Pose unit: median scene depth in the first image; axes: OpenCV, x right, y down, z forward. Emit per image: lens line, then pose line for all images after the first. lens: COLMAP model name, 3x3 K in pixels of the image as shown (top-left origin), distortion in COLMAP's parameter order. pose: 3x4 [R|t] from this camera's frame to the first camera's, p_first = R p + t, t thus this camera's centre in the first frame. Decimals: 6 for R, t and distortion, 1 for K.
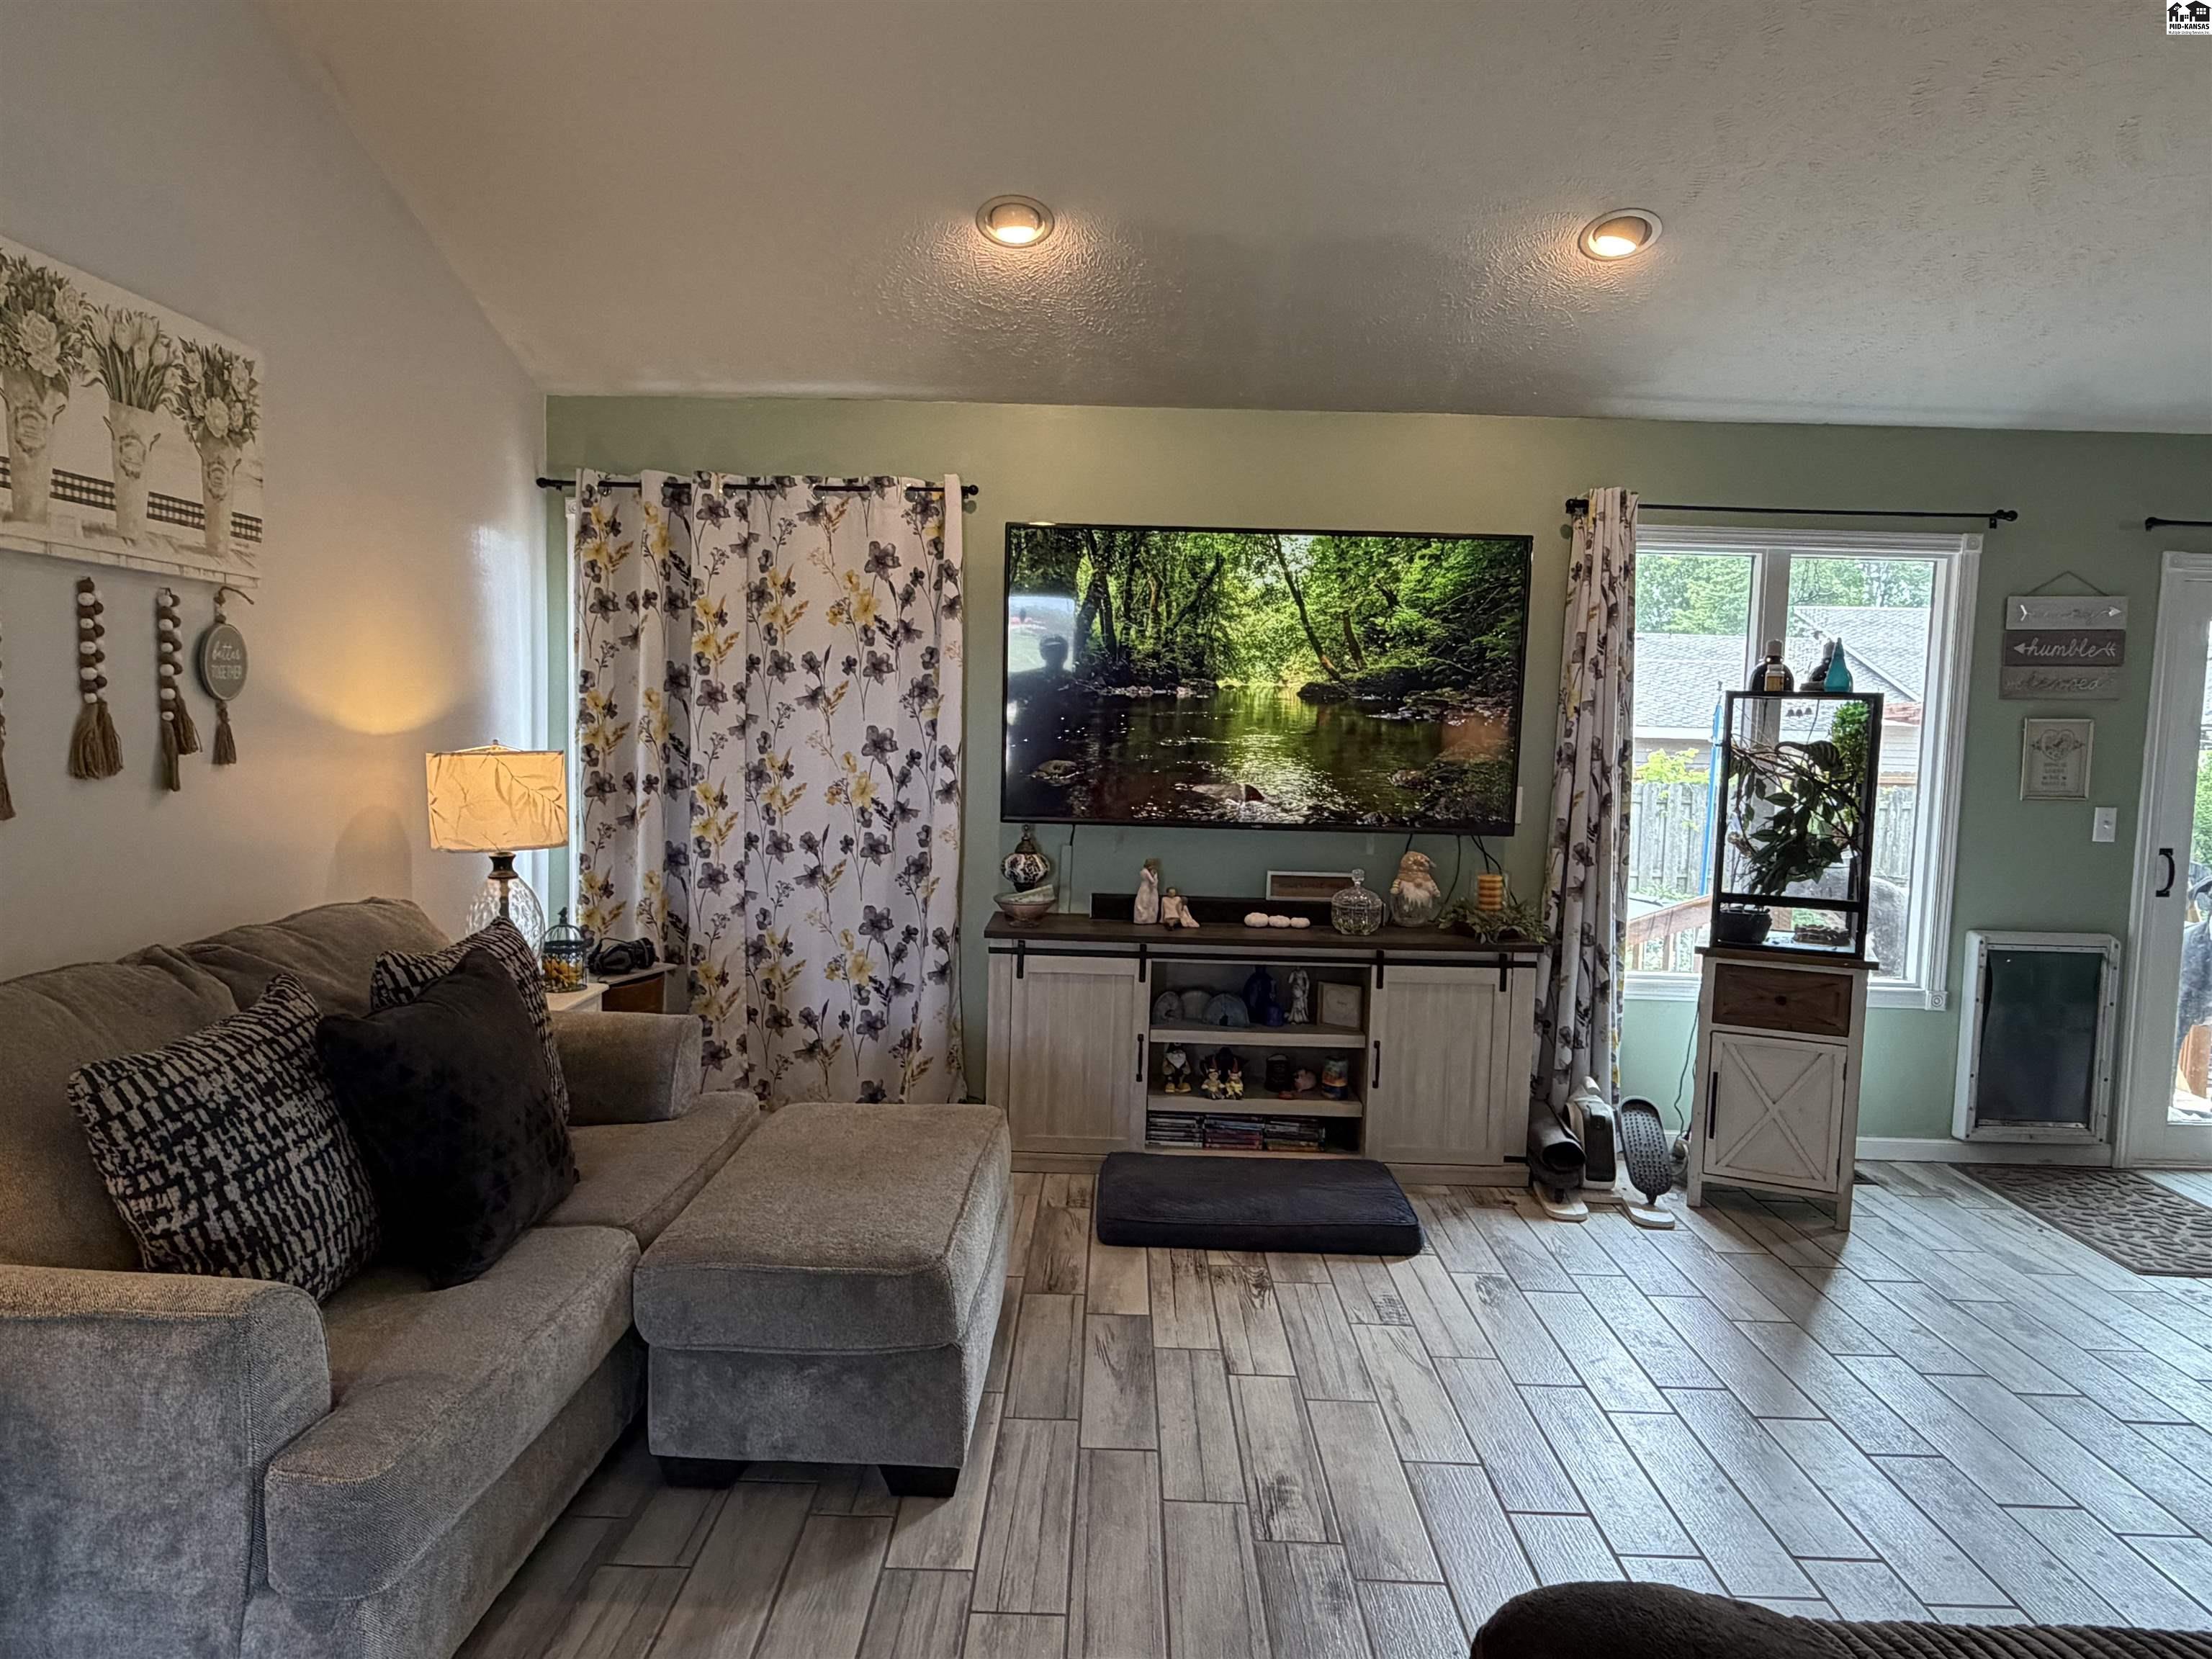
lens RADIAL K [[1367.4, 0, 1097.0], [0, 1367.4, 830.3], [0, 0, 1]] dist [-0.001364, 0.002522]
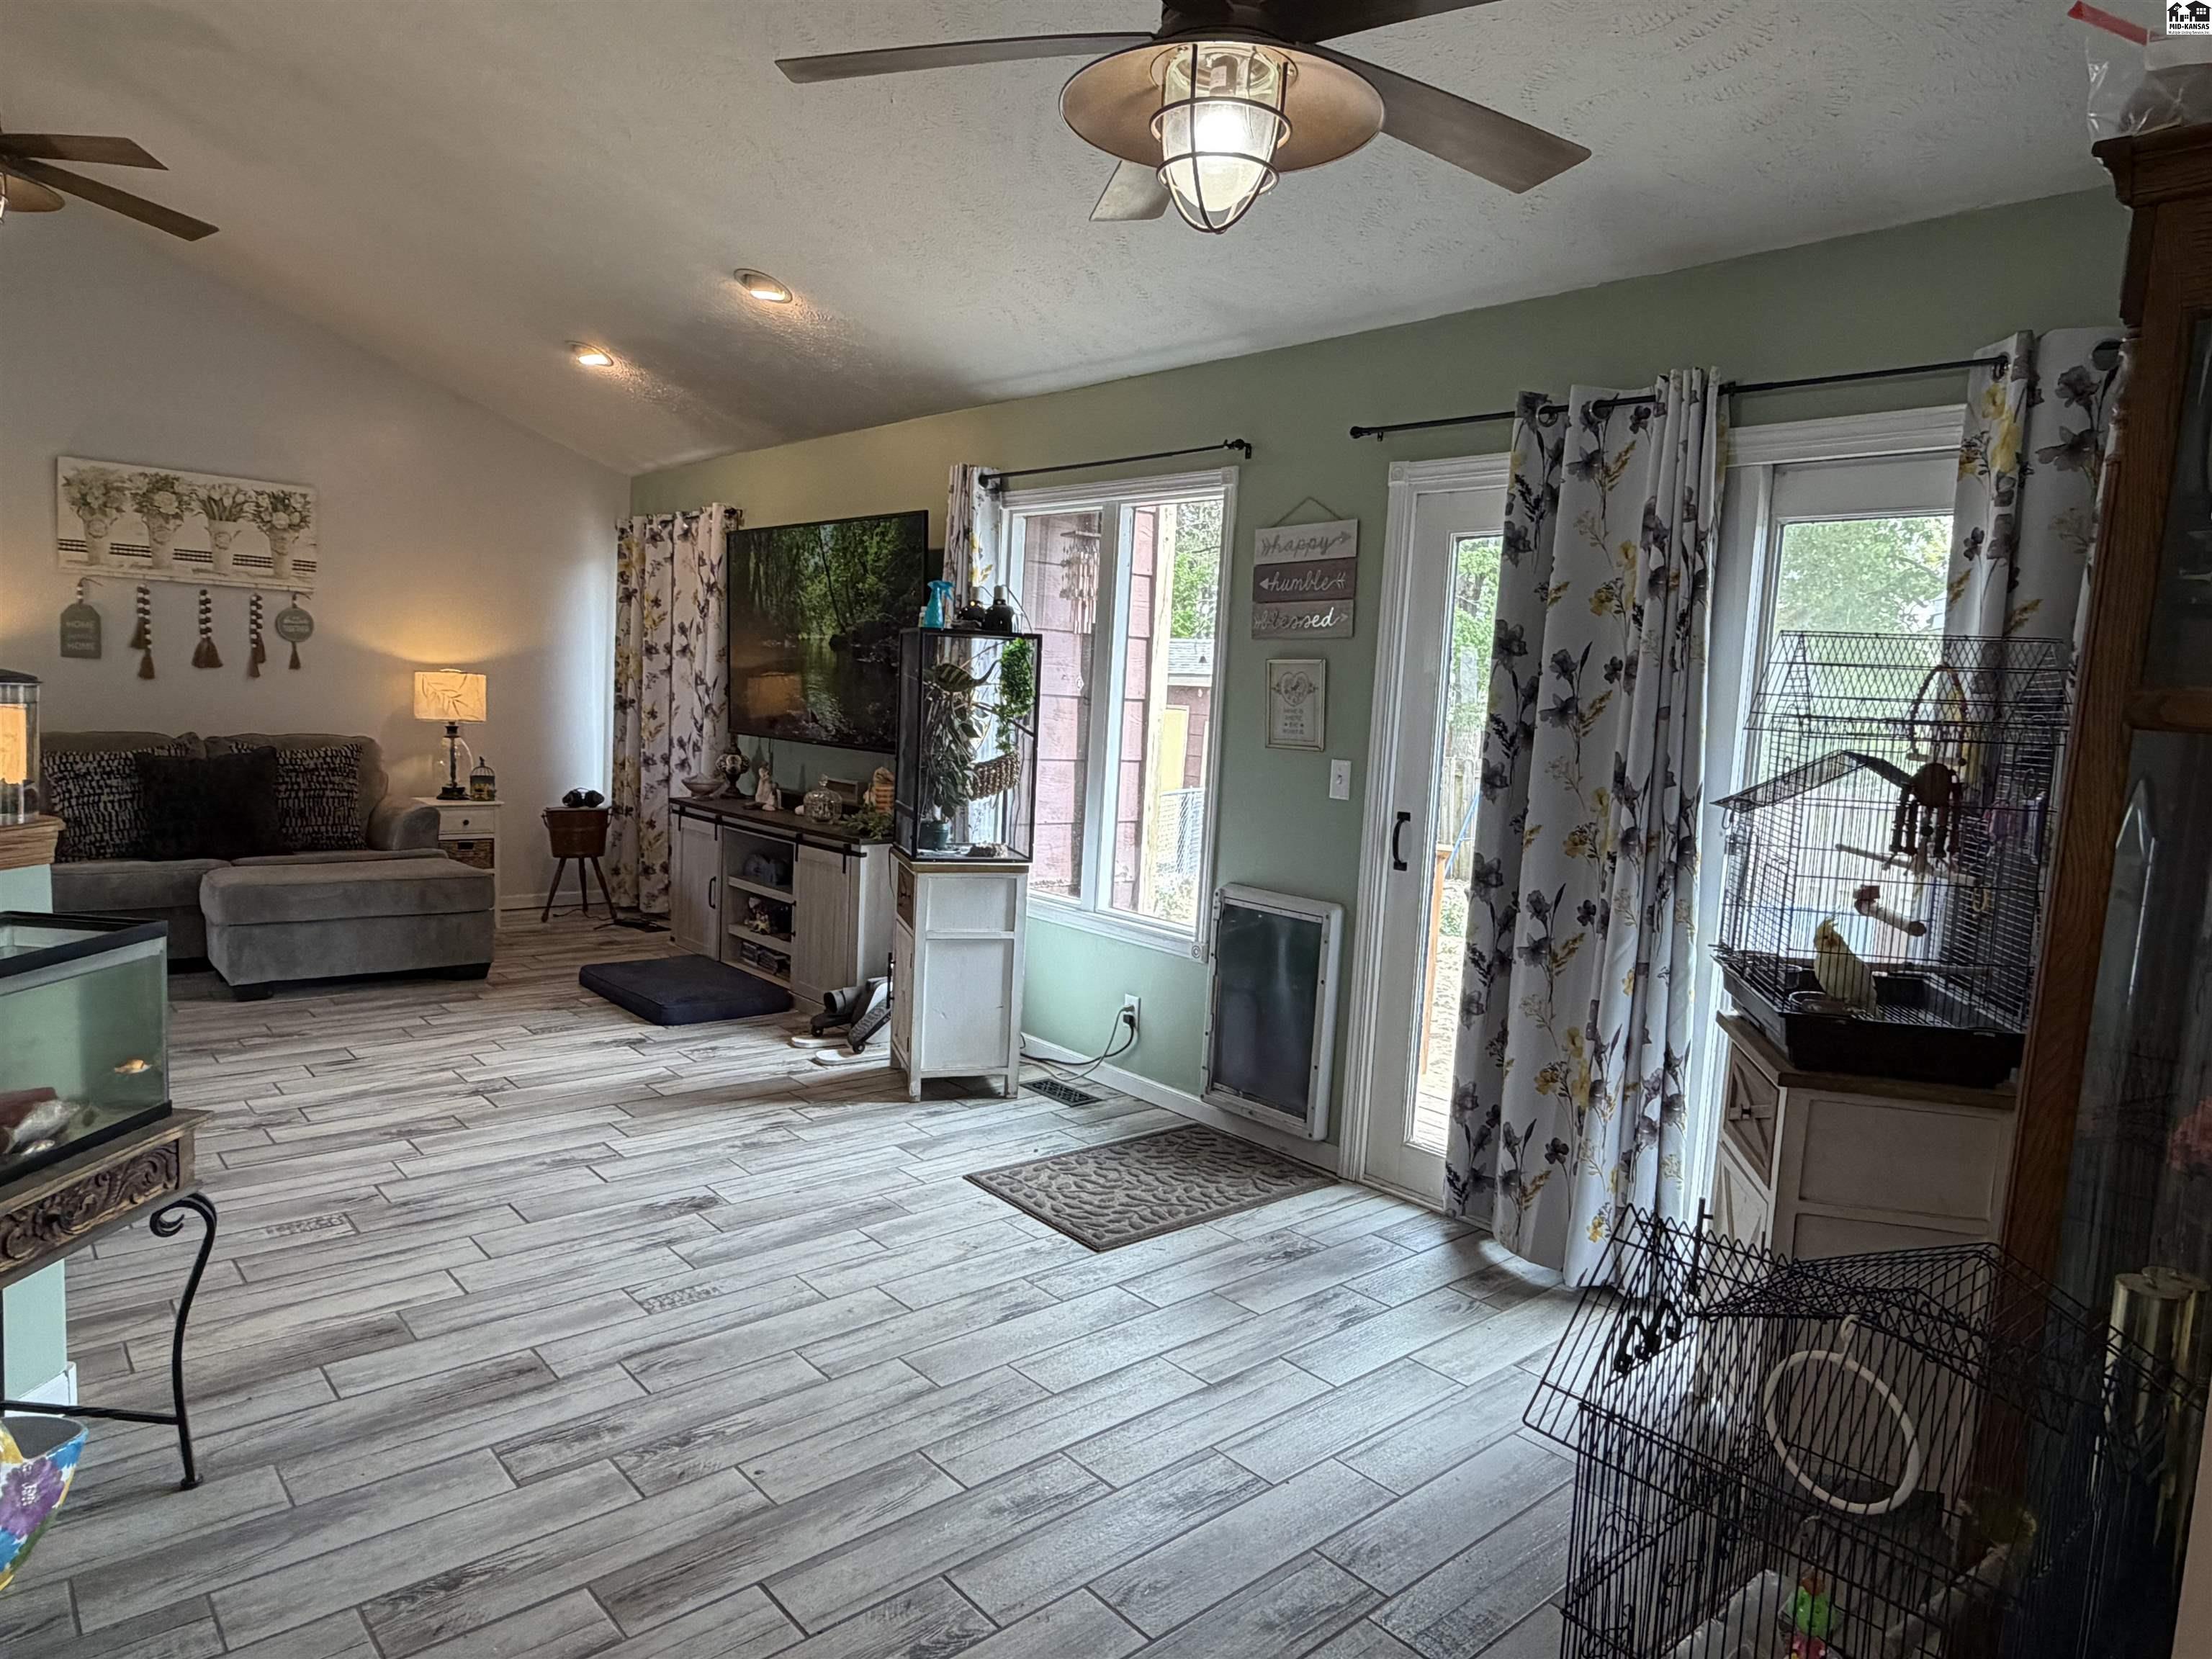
lens RADIAL K [[1367.4, 0, 1097.0], [0, 1367.4, 830.3], [0, 0, 1]] dist [-0.001364, 0.002522]
pose [[0.668206, 0.085648, -0.739030, 1.339535], [-0.094497, 0.995077, 0.029881, 0.017398], [0.737951, 0.049870, 0.673009, 0.306954]]
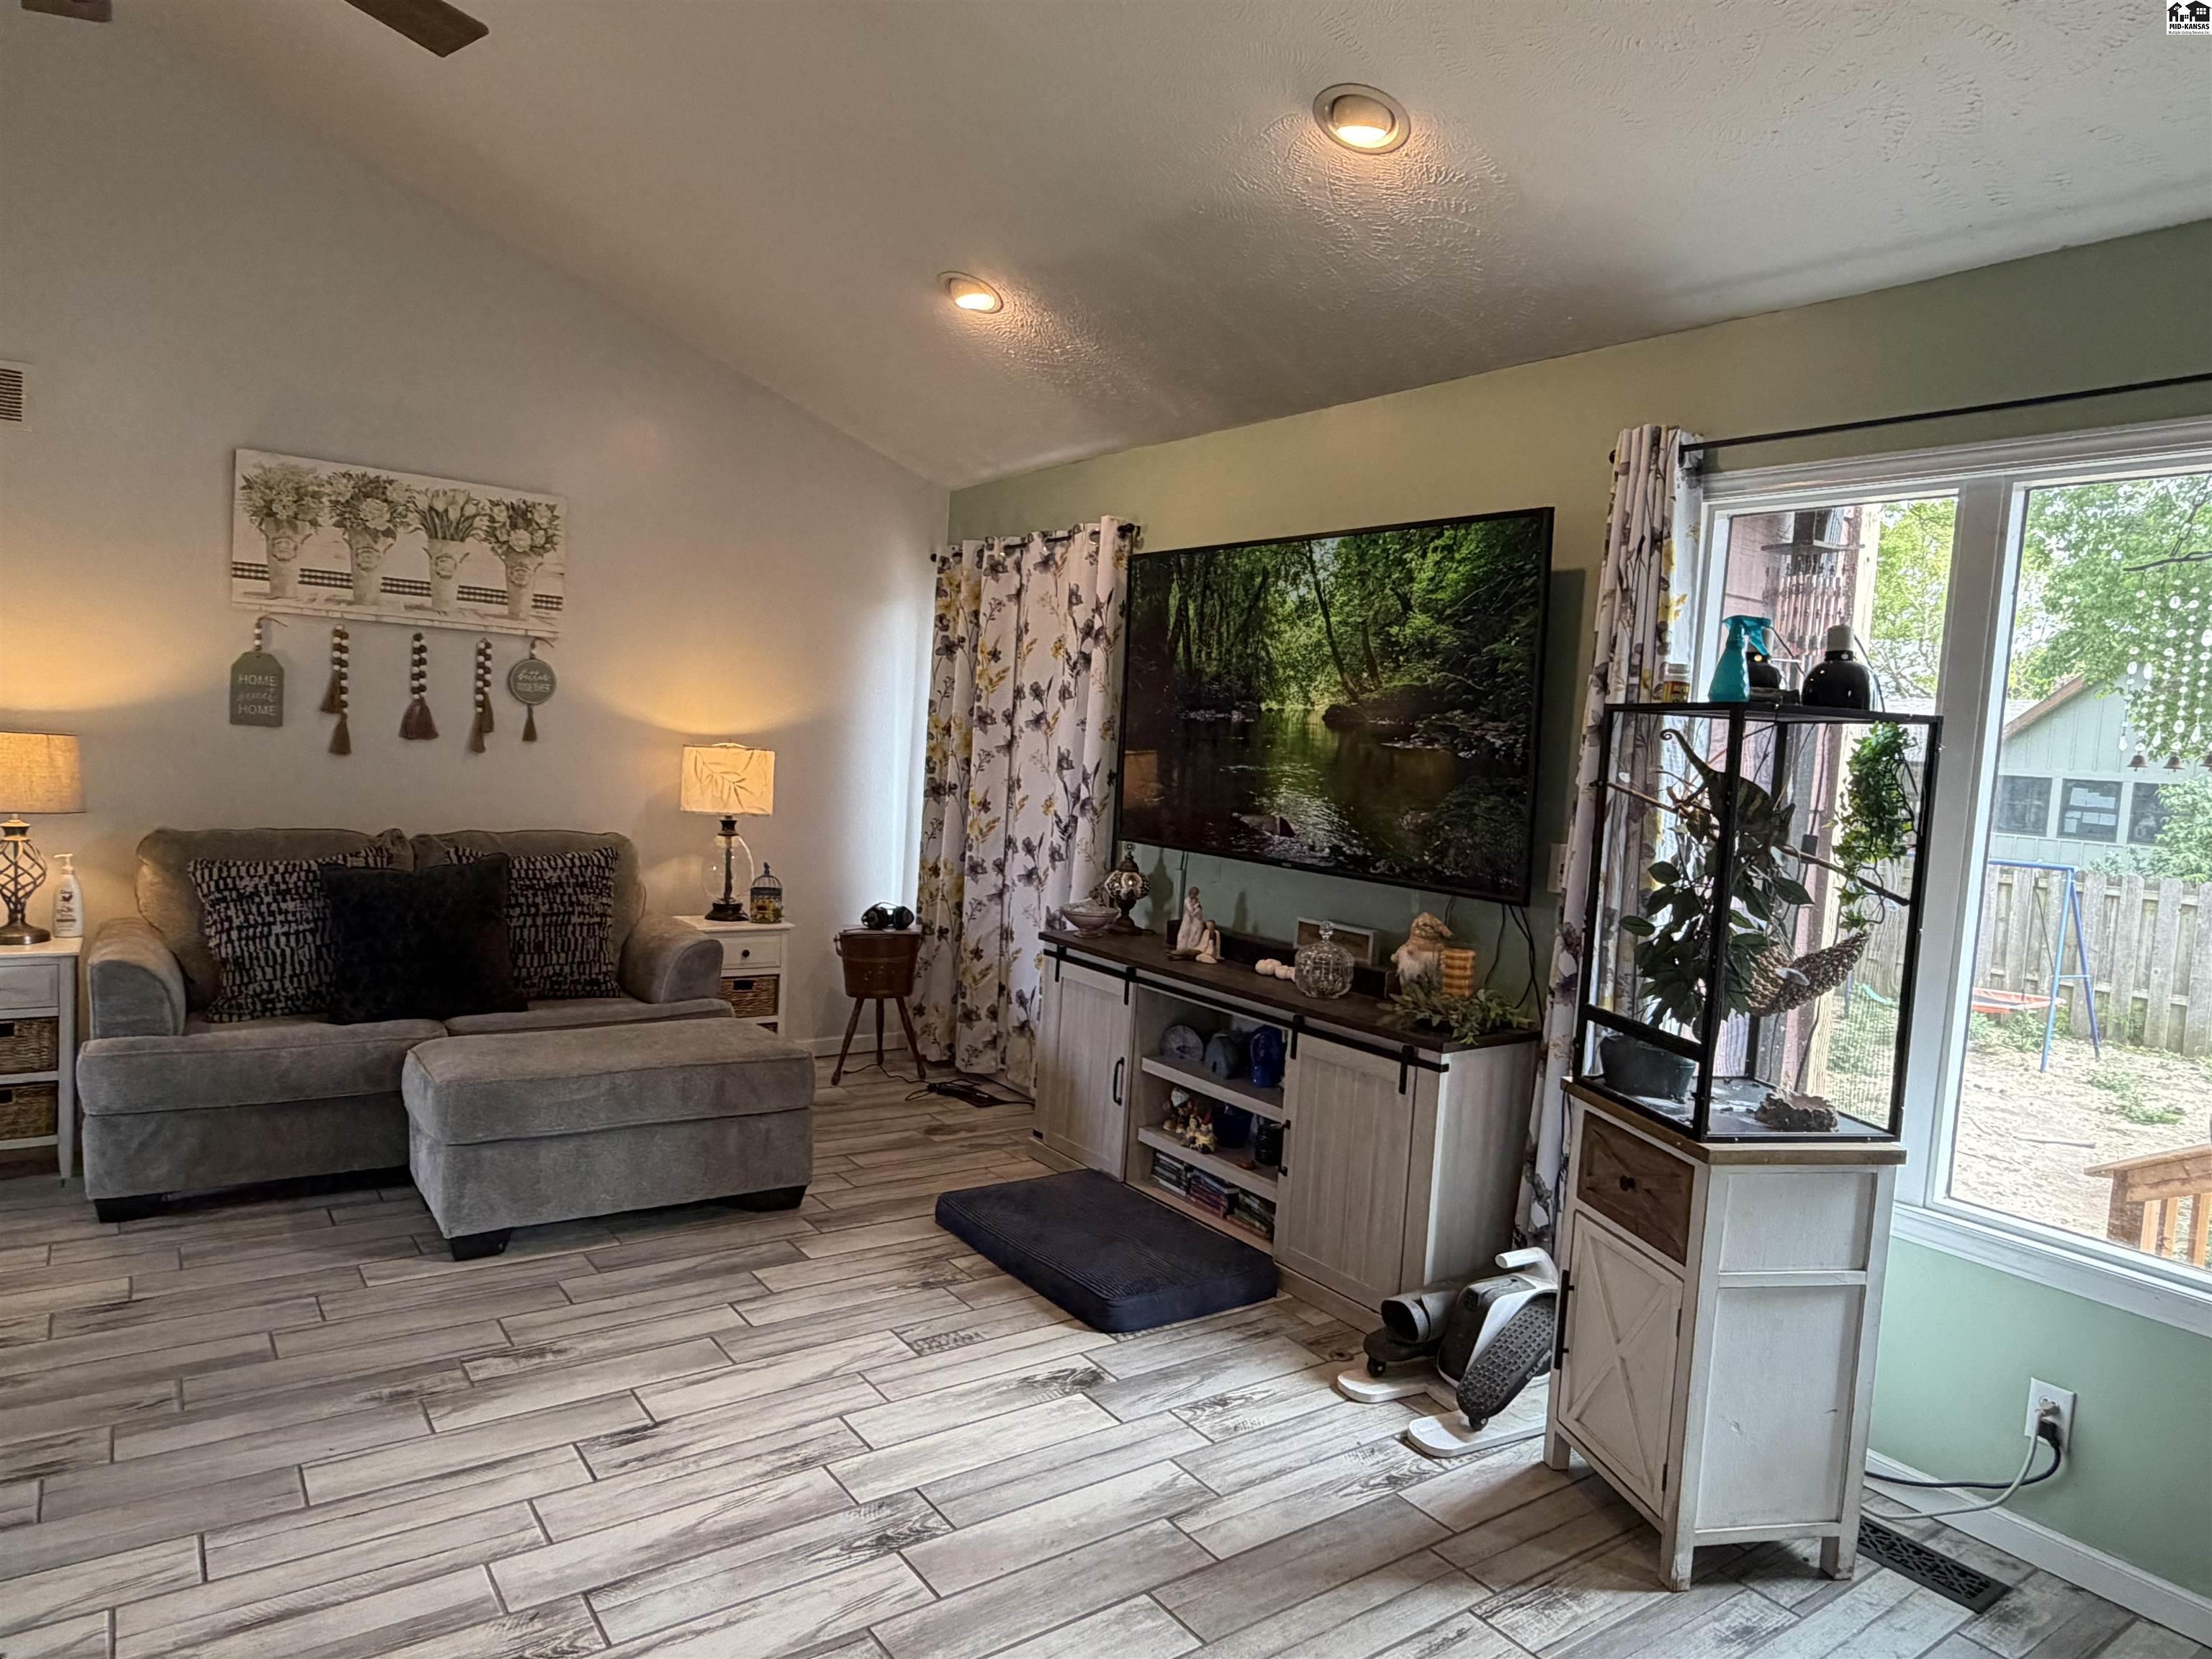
lens RADIAL K [[1365.8, 0, 1111.8], [0, 1365.8, 837.4], [0, 0, 1]] dist [-0.000189, -0.001336]
pose [[0.599810, 0.070702, -0.797013, 0.780380], [-0.112366, 0.993660, 0.003583, -0.011223], [0.792213, 0.087408, 0.603952, 0.372377]]
